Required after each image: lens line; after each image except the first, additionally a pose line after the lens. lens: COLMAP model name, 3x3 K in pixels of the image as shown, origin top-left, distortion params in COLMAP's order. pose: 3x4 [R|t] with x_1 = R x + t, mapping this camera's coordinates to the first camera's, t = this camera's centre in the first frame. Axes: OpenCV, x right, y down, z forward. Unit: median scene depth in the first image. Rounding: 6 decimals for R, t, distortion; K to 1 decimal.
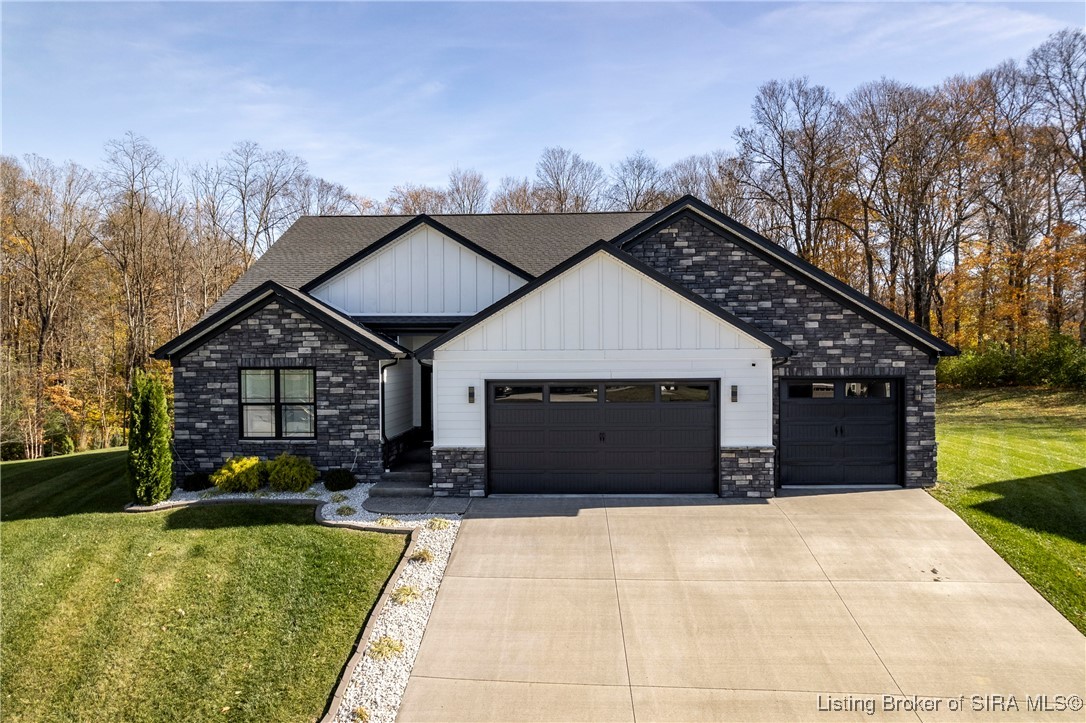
lens RADIAL K [[703.7, 0, 543.0], [0, 703.7, 361.5], [0, 0, 1]] dist [-0.041534, -0.000012]
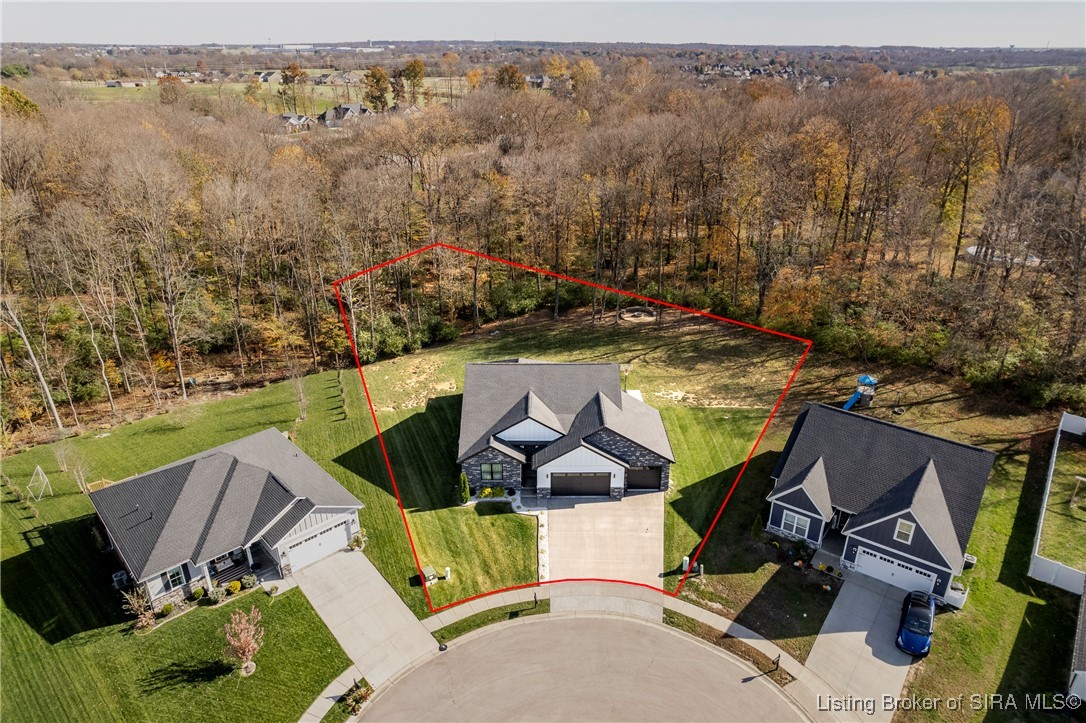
lens RADIAL K [[703.7, 0, 543.0], [0, 703.7, 361.5], [0, 0, 1]] dist [-0.041534, -0.000012]
pose [[0.998841, -0.012568, 0.046461, -0.301638], [-0.007676, 0.911349, 0.411562, -2.152733], [-0.047515, -0.411442, 0.910197, -2.297557]]
